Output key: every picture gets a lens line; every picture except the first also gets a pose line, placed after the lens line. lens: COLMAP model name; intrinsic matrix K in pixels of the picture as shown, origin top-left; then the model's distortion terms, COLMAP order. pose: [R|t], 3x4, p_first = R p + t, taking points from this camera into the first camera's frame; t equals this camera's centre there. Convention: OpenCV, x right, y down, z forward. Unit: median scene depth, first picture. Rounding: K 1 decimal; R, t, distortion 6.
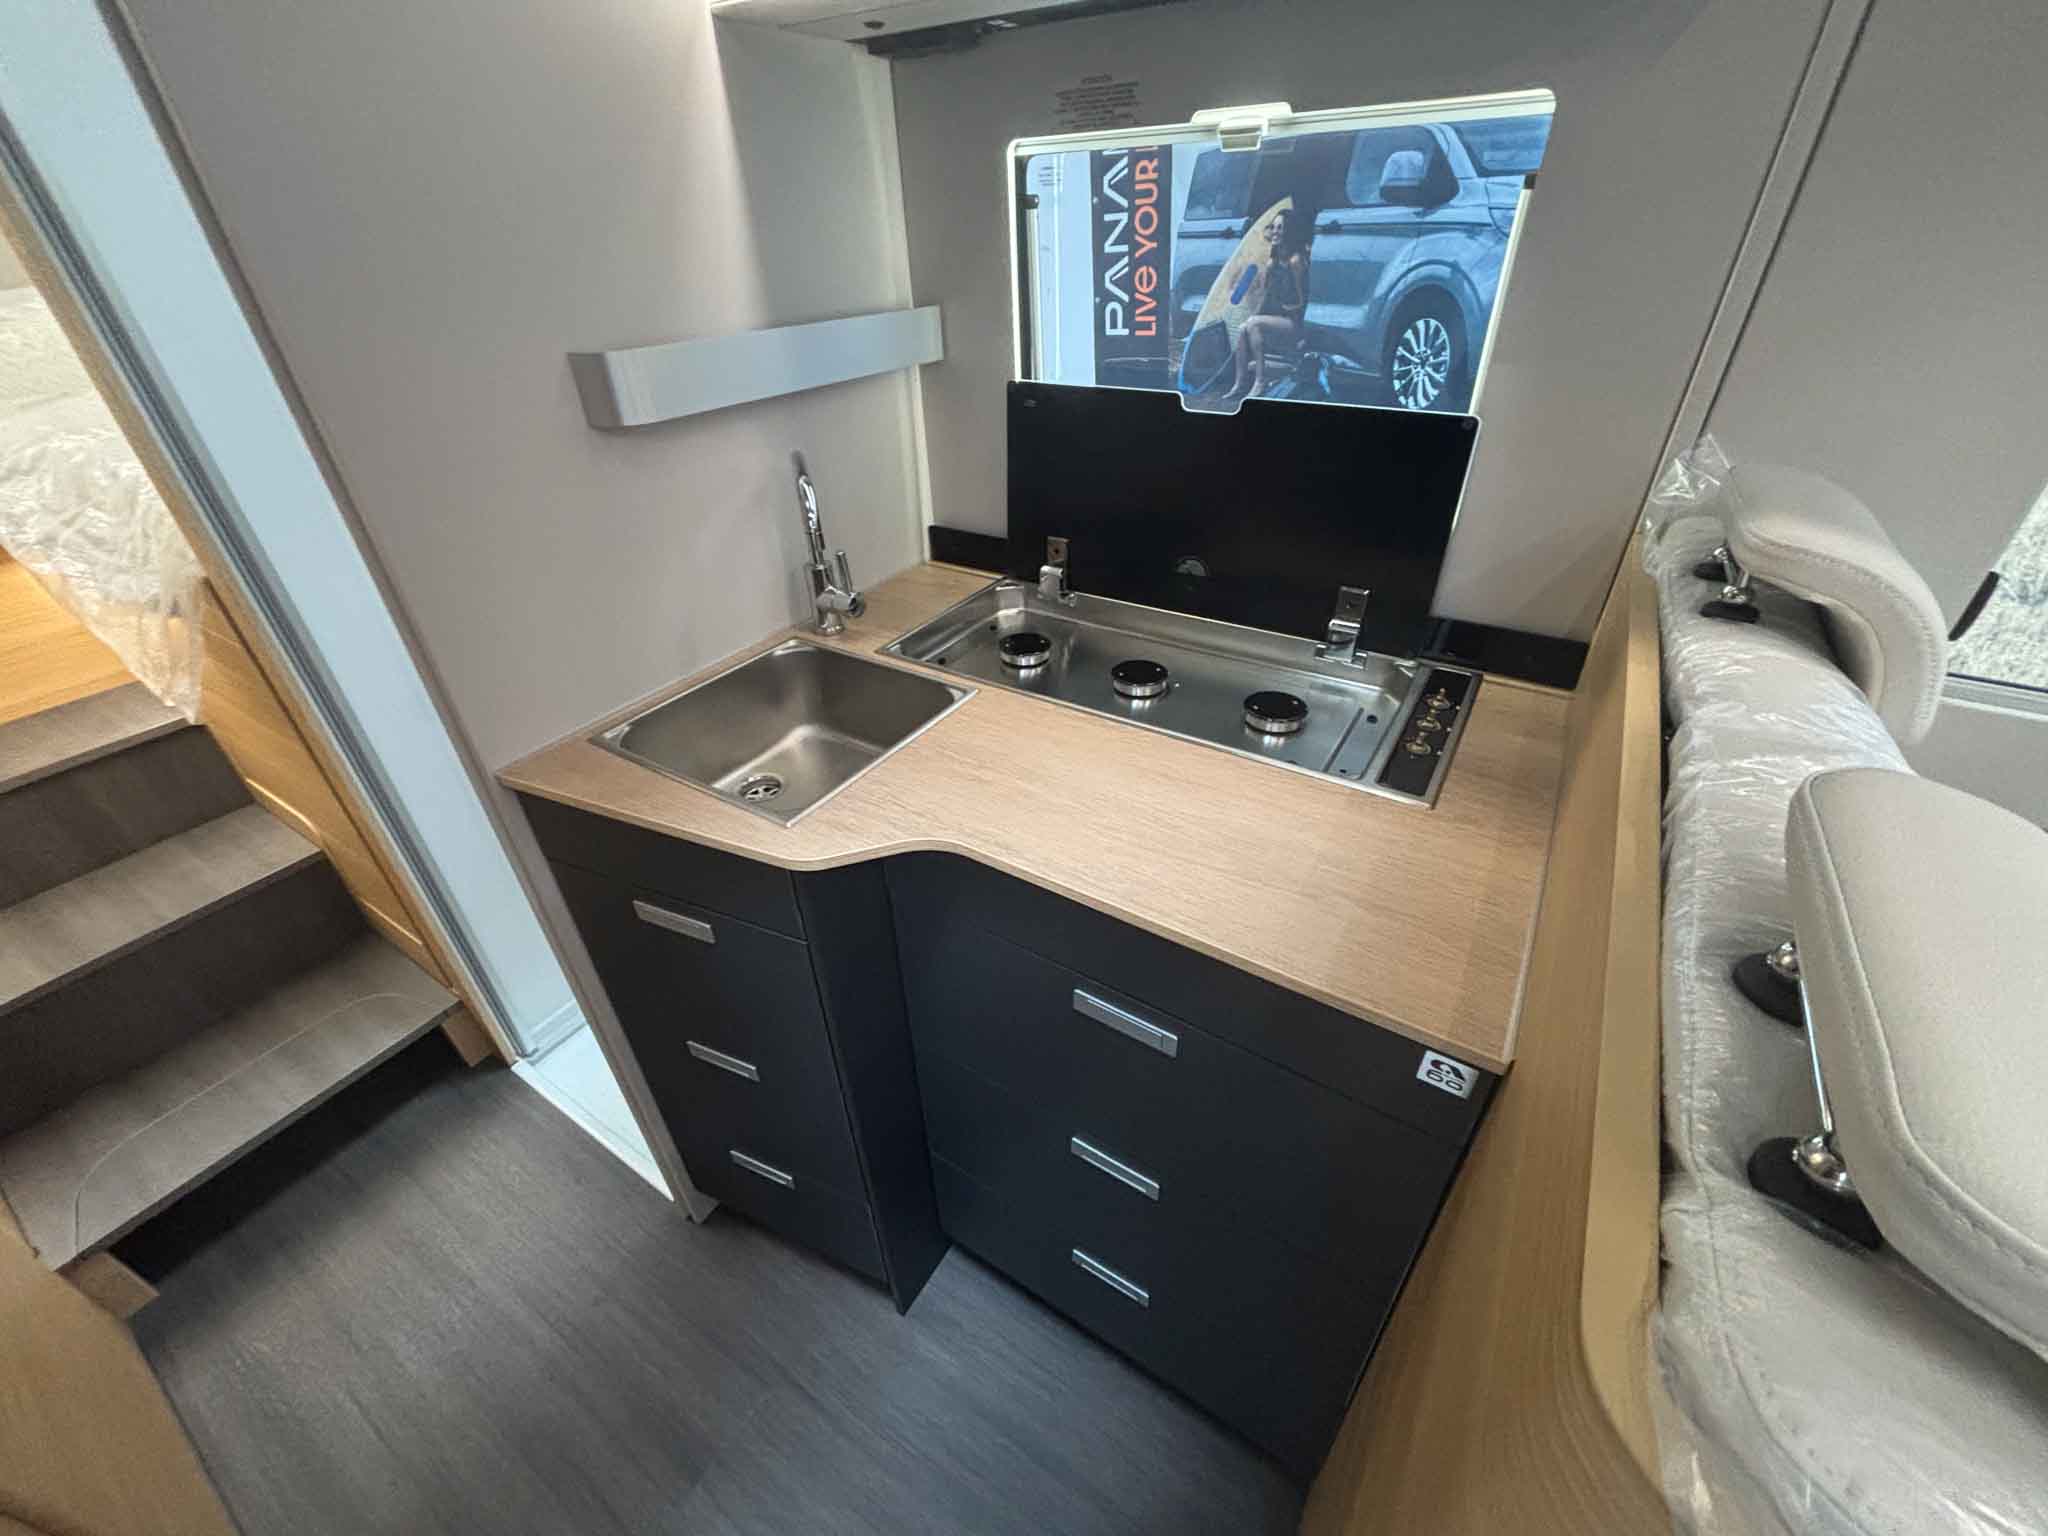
lens RADIAL K [[819.7, 0, 1023.6], [0, 819.7, 755.8], [0, 0, 1]] dist [0.006766, -0.001721]
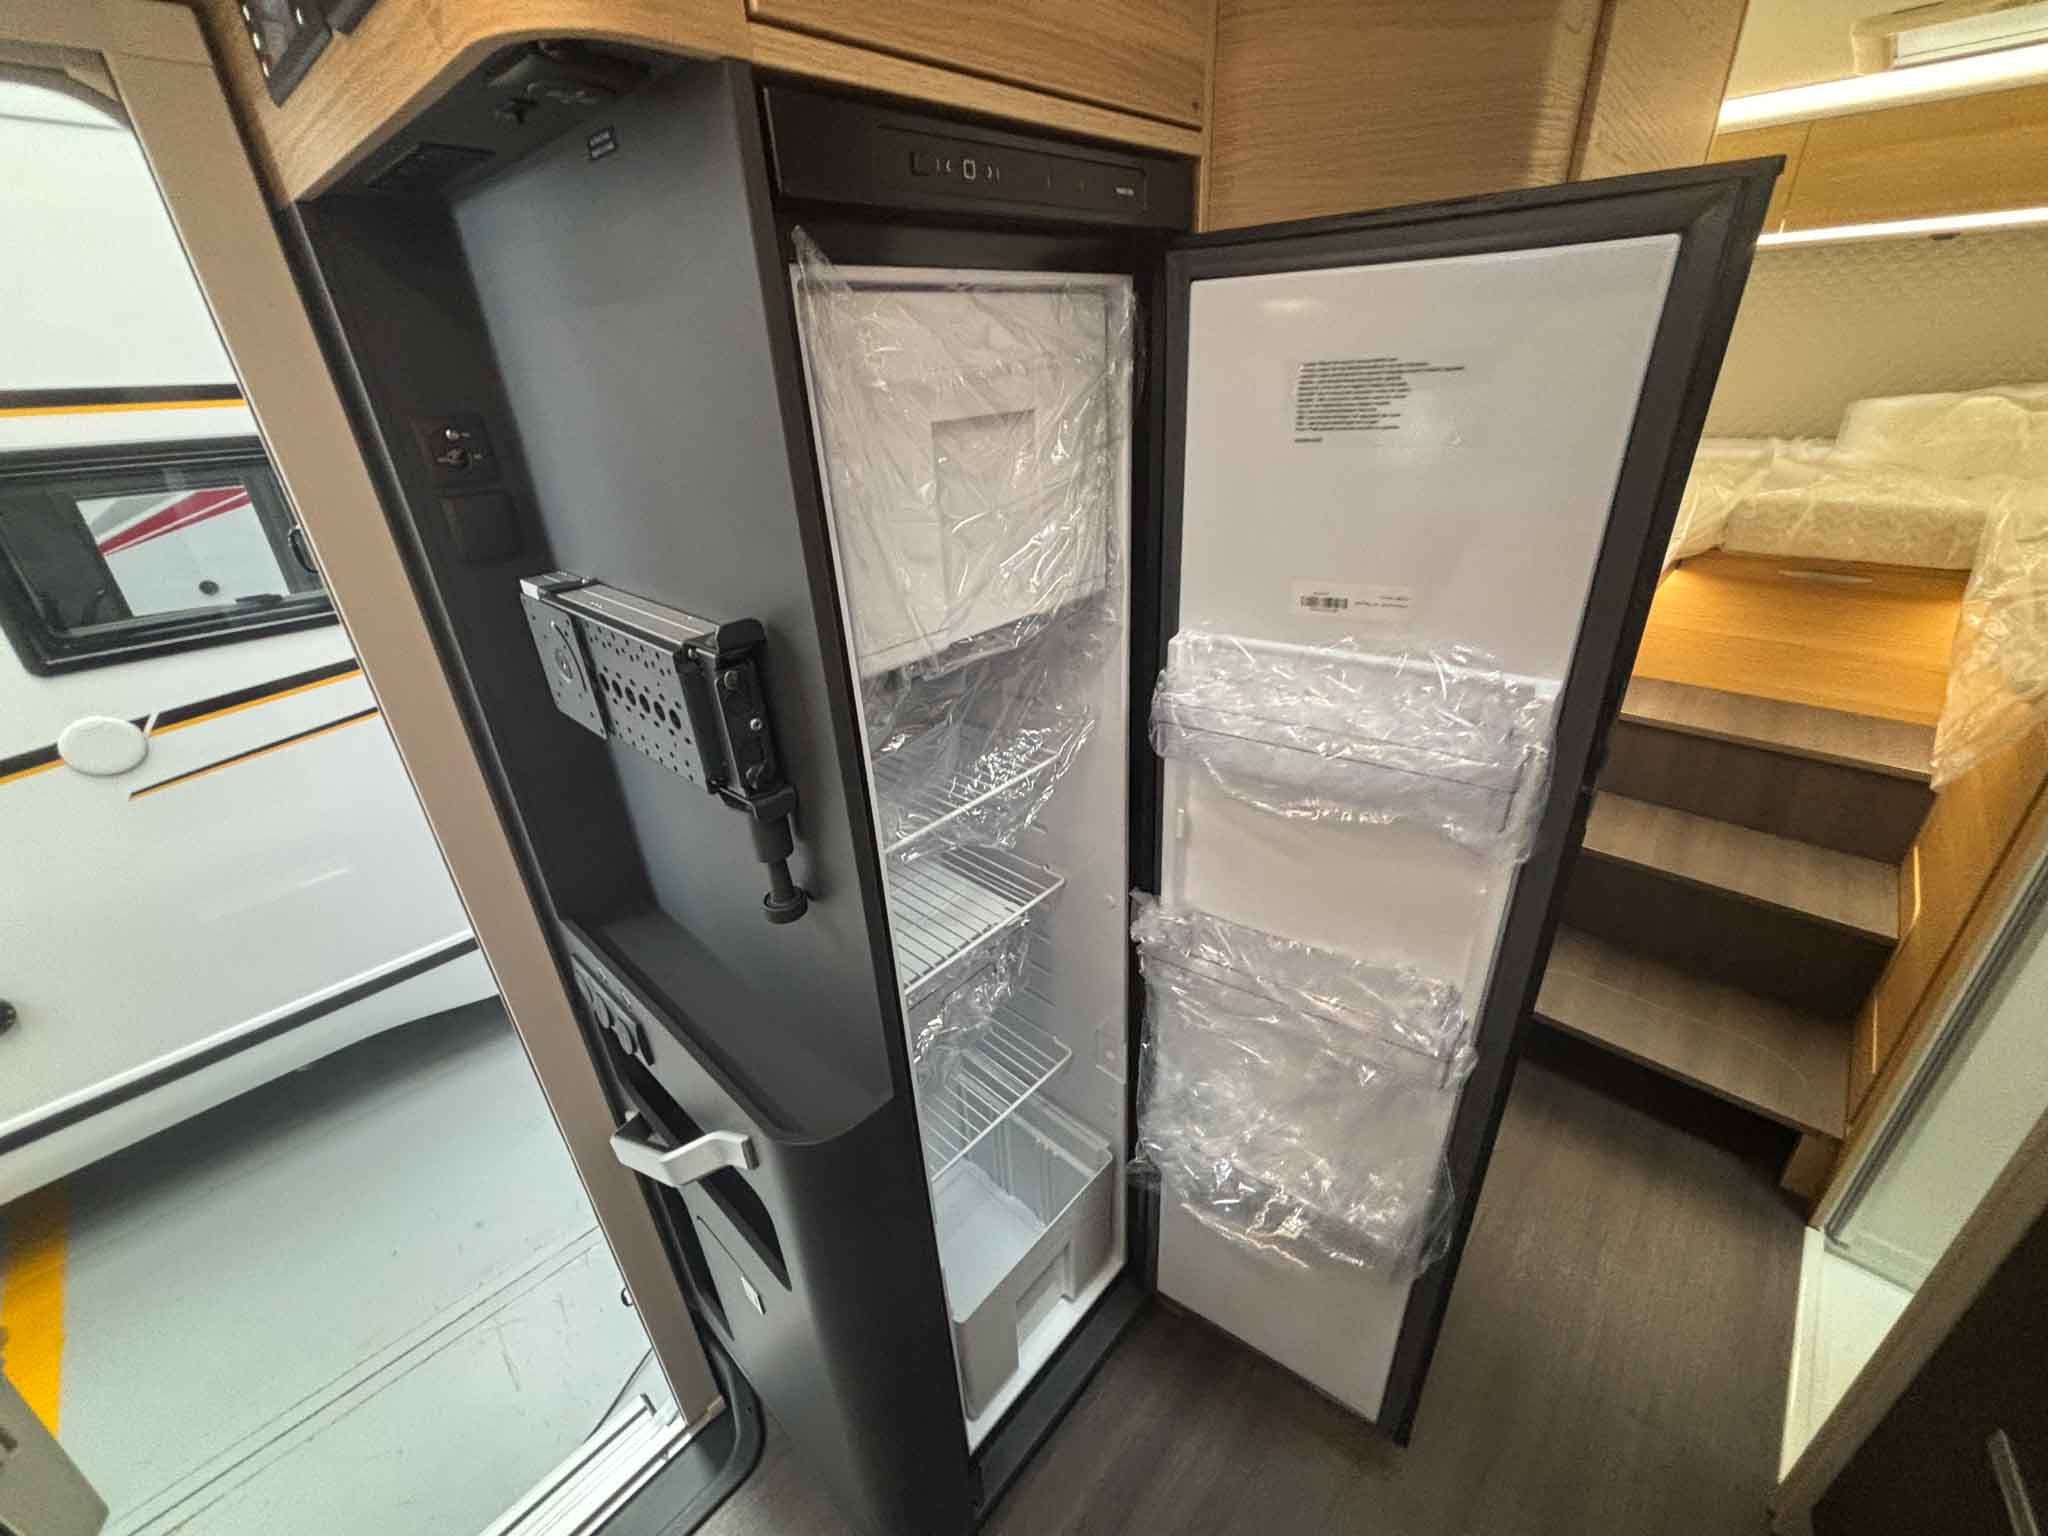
lens RADIAL K [[819.7, 0, 1028.0], [0, 819.7, 760.3], [0, 0, 1]] dist [0.006766, -0.001721]
pose [[-0.177079, 0.470707, -0.864337, 0.063324], [-0.494640, 0.716679, 0.491633, -0.006284], [0.850867, 0.514593, 0.105922, -0.077456]]
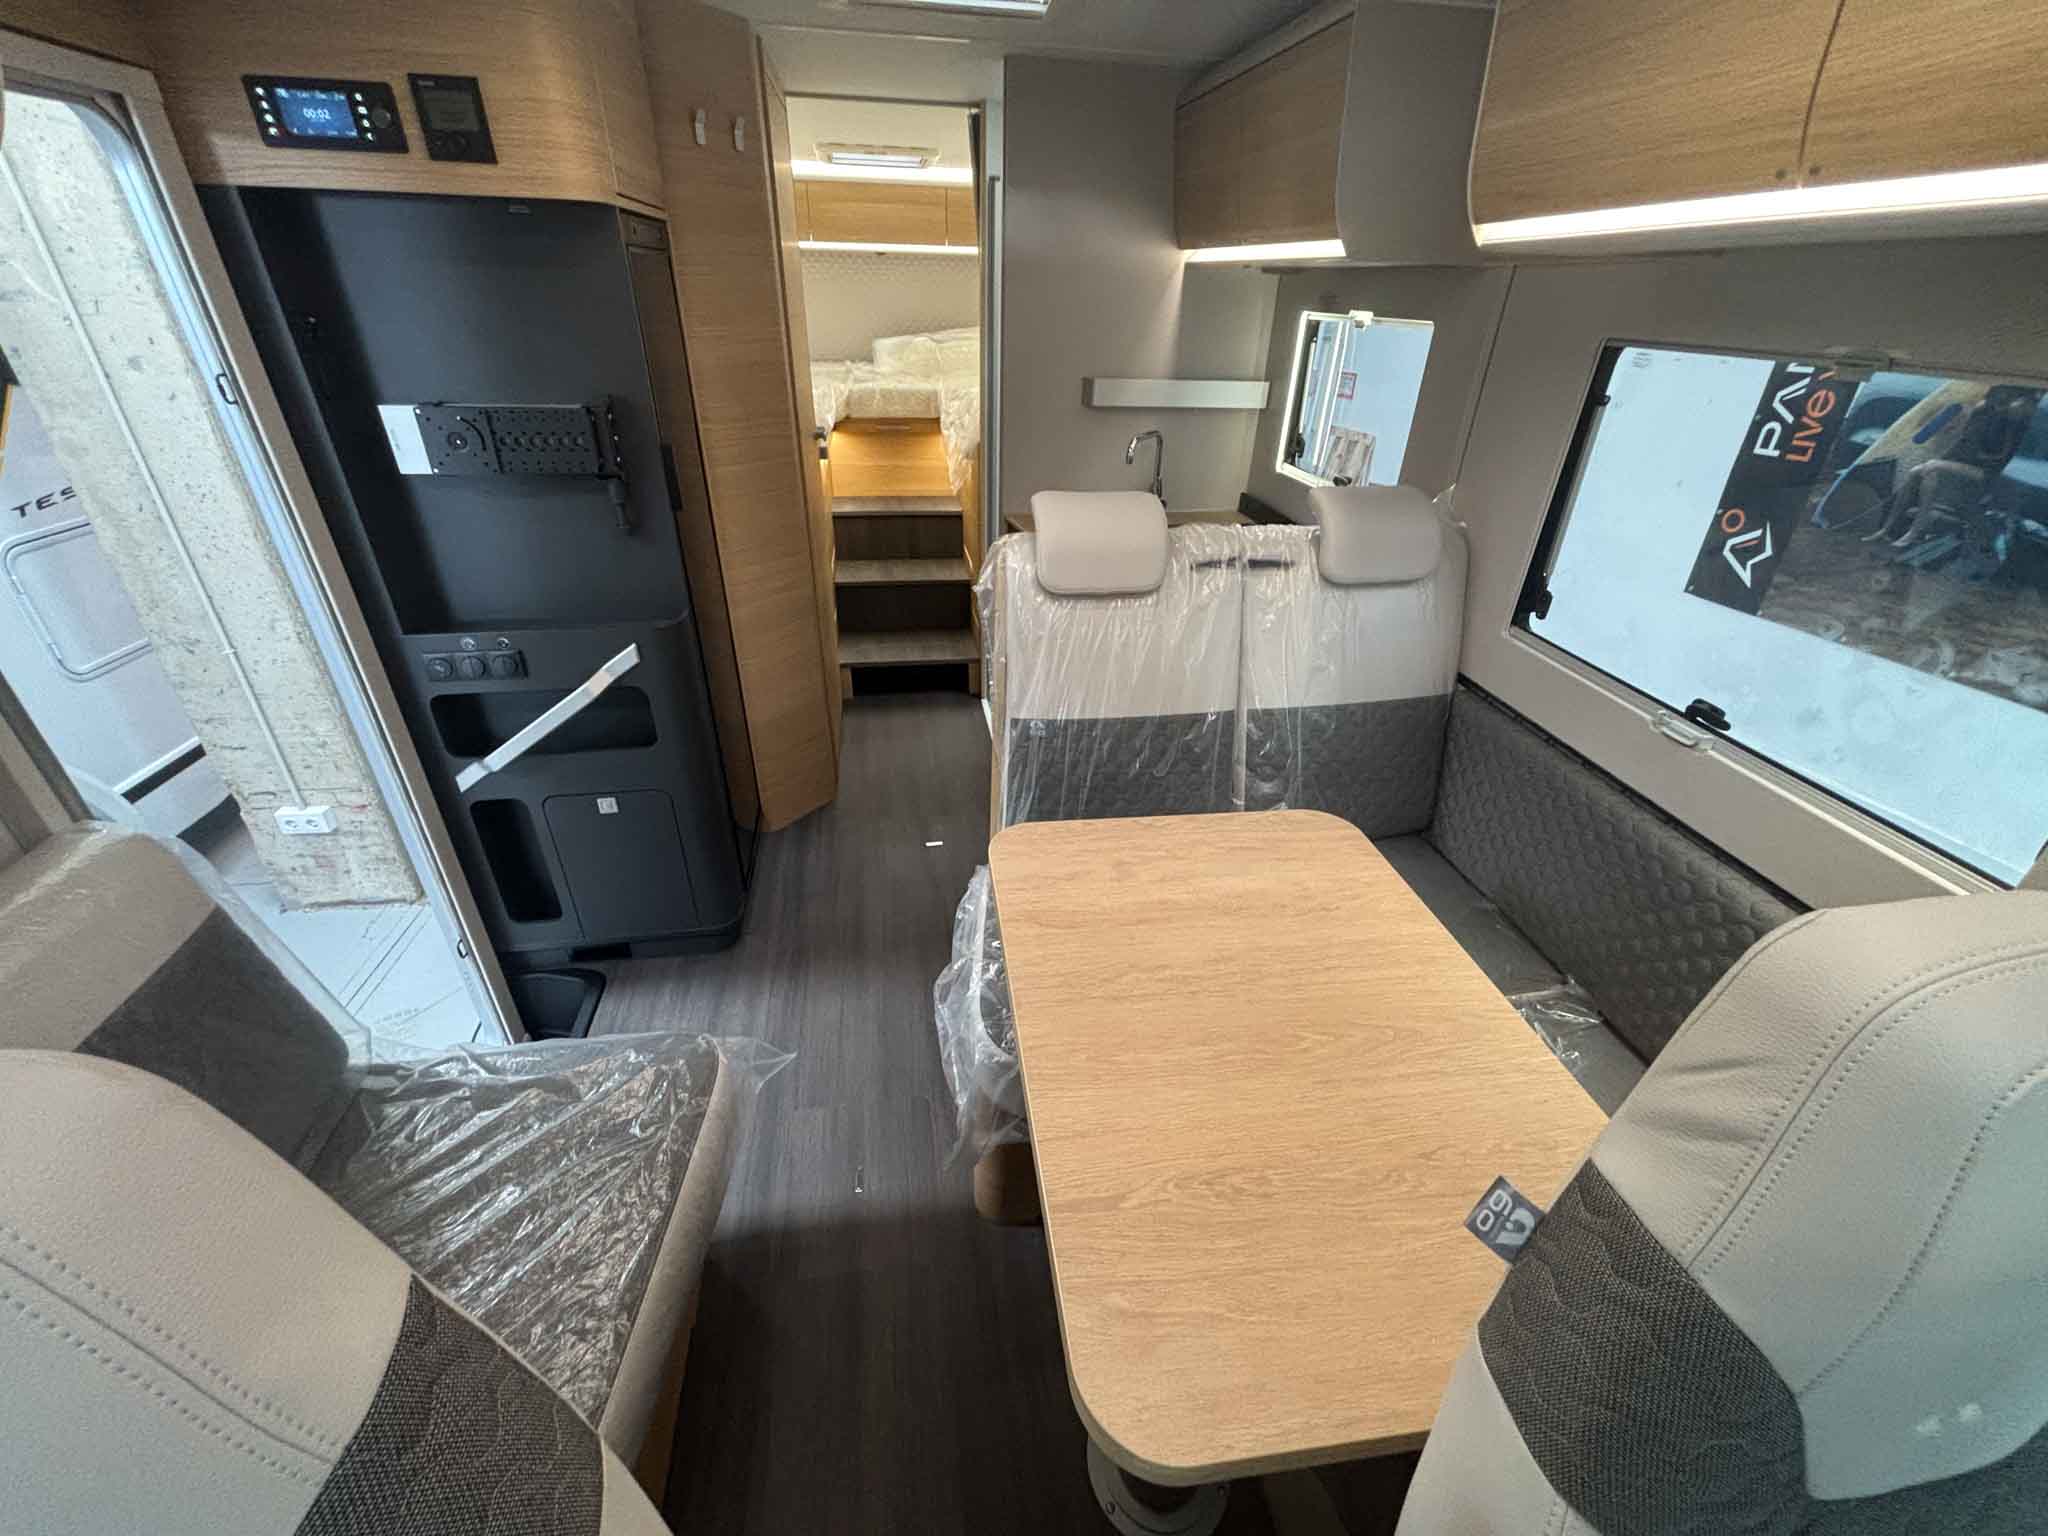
lens RADIAL K [[819.7, 0, 1030.3], [0, 819.7, 755.5], [0, 0, 1]] dist [0.006766, -0.001721]
pose [[0.671097, 0.410426, -0.617397, 0.725730], [-0.445738, 0.888823, 0.106353, 0.203071], [0.592407, 0.203825, 0.779429, -0.473884]]
